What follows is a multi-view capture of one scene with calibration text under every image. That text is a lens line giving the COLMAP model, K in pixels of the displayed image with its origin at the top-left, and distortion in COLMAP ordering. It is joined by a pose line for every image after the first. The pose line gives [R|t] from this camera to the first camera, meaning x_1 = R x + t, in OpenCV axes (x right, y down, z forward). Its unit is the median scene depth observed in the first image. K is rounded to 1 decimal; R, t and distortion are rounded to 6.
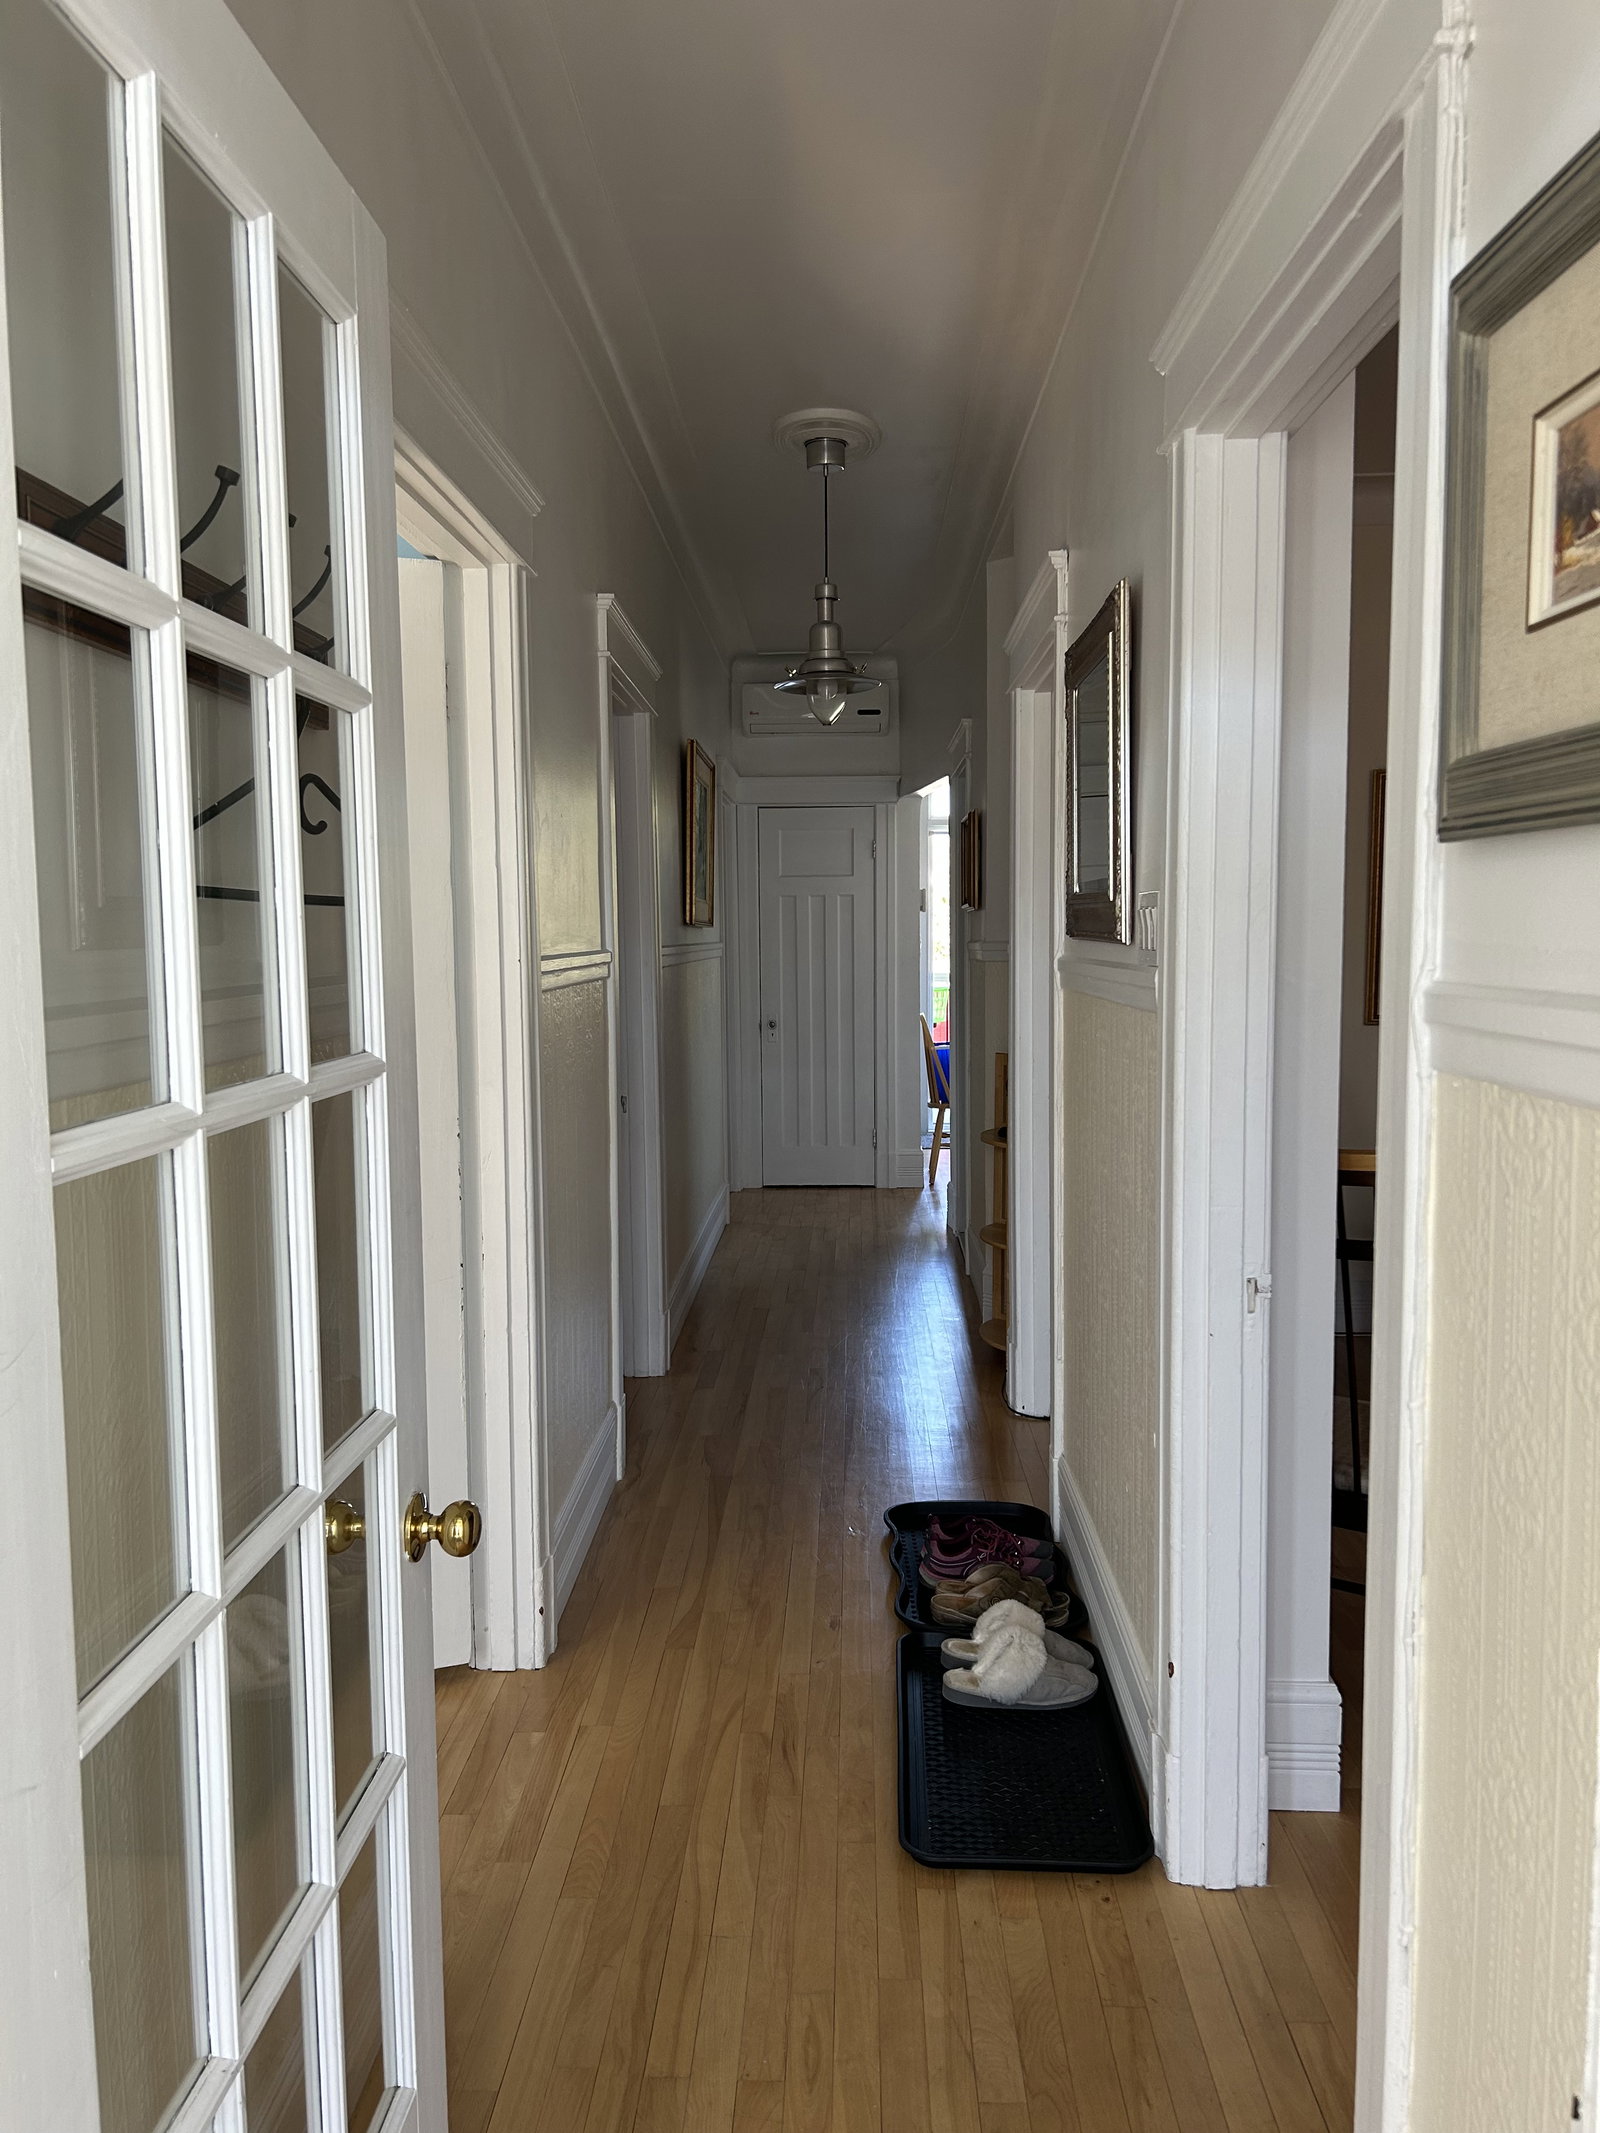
lens RADIAL K [[1618.7, 0, 800.0], [0, 1618.7, 1066.5], [0, 0, 1]] dist [-0.001374, -0.000292]
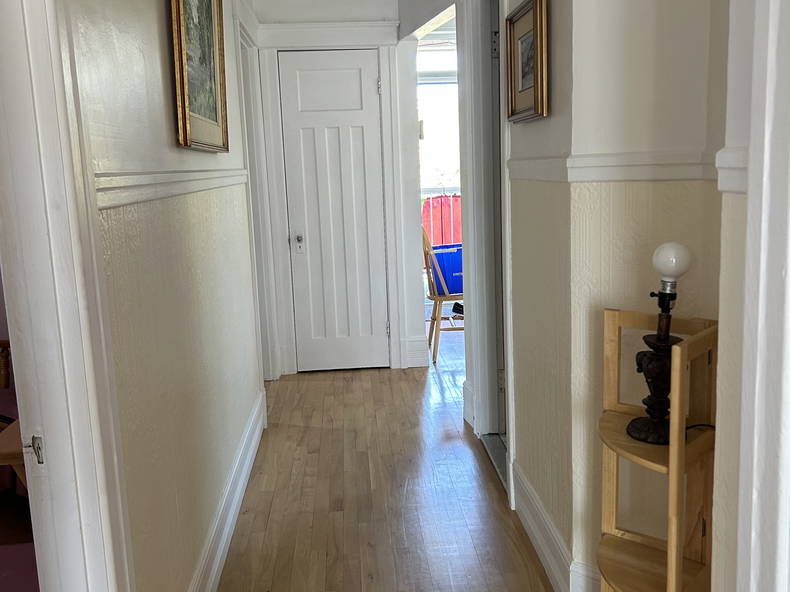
lens RADIAL K [[599.5, 0, 395.0], [0, 599.5, 296.0], [0, 0, 1]] dist [-0.001374, -0.000292]
pose [[0.991848, -0.046580, 0.118612, -0.001587], [0.031436, 0.991470, 0.126486, -0.038391], [-0.123492, -0.121727, 0.984851, 0.556789]]
